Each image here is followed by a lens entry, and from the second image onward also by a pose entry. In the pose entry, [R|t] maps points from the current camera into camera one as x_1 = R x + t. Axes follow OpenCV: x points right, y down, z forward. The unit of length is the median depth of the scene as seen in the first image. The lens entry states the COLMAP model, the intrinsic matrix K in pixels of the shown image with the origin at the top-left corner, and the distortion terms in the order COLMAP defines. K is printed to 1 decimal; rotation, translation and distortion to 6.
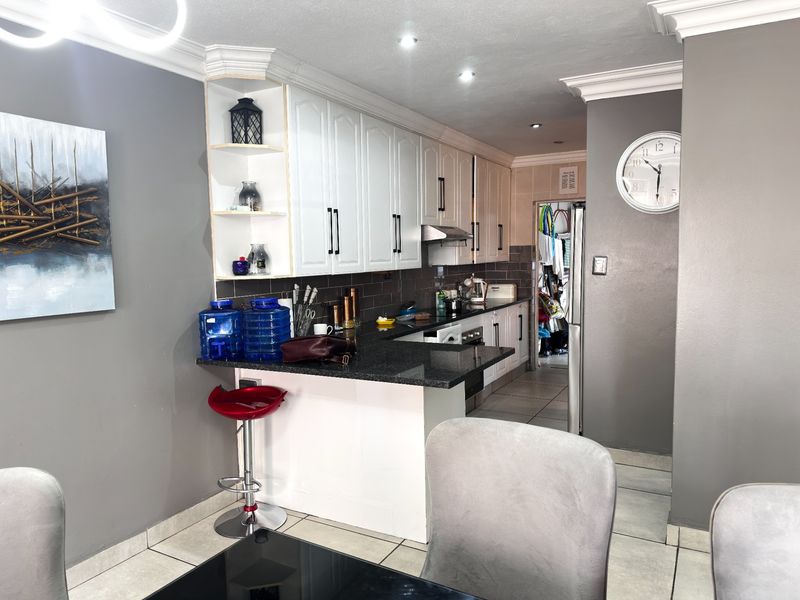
lens RADIAL K [[564.8, 0, 419.4], [0, 564.8, 302.8], [0, 0, 1]] dist [-0.029471, -0.024992]
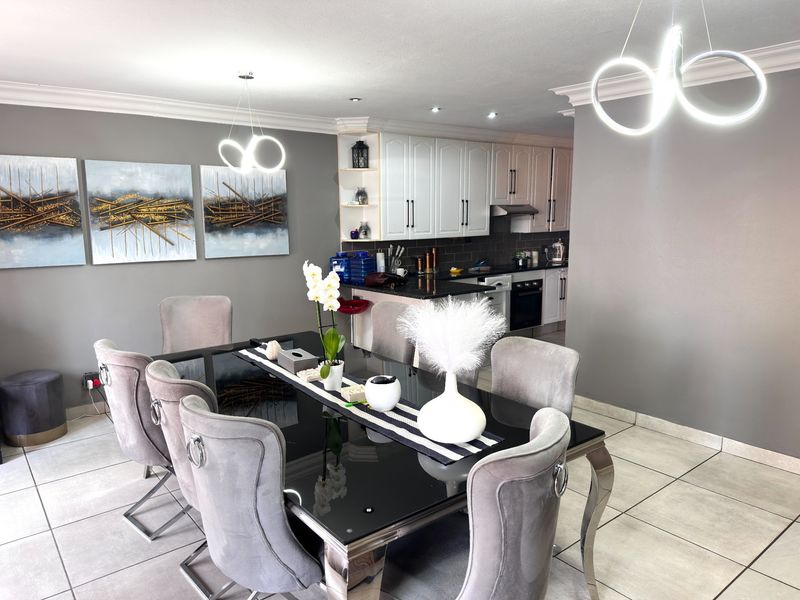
lens RADIAL K [[564.8, 0, 400.0], [0, 564.8, 298.5], [0, 0, 1]] dist [-0.029471, -0.024992]
pose [[0.921025, 0.065074, -0.384029, 0.531647], [-0.039093, 0.996411, 0.075086, 0.000175], [0.387537, -0.054143, 0.920263, -0.638536]]
